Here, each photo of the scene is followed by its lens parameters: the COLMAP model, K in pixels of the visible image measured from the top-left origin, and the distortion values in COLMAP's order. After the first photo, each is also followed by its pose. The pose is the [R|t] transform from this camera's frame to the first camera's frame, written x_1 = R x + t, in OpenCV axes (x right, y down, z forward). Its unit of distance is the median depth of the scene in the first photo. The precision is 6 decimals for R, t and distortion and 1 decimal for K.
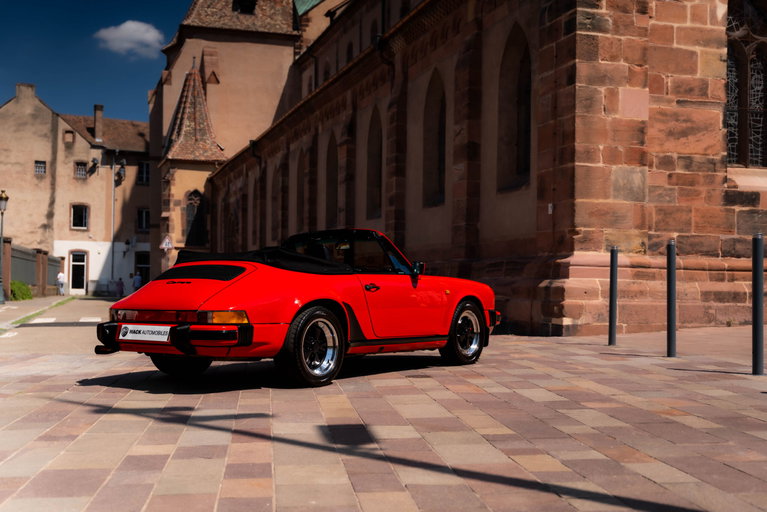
lens RADIAL K [[934.7, 0, 383.5], [0, 934.7, 256.0], [0, 0, 1]] dist [0.029539, 0.034983]
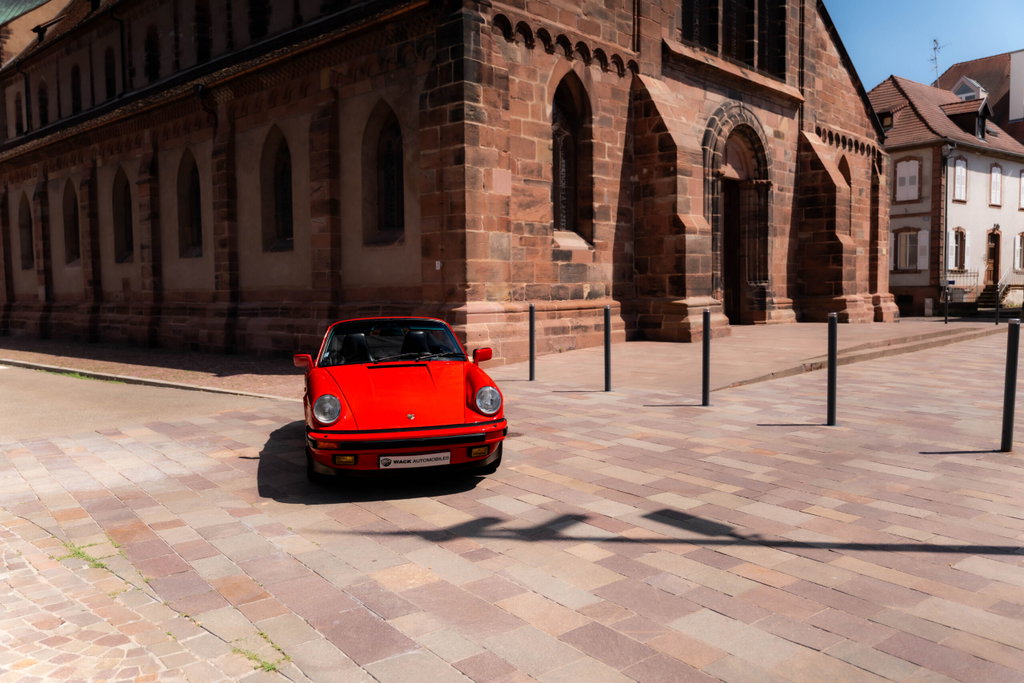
lens RADIAL K [[795.8, 0, 512.0], [0, 795.8, 341.5], [0, 0, 1]] dist [0.001222, 0.003900]
pose [[0.869310, -0.053710, 0.491340, -0.247913], [0.007301, 0.995365, 0.095889, -0.049647], [-0.494213, -0.079770, 0.865673, 0.049096]]
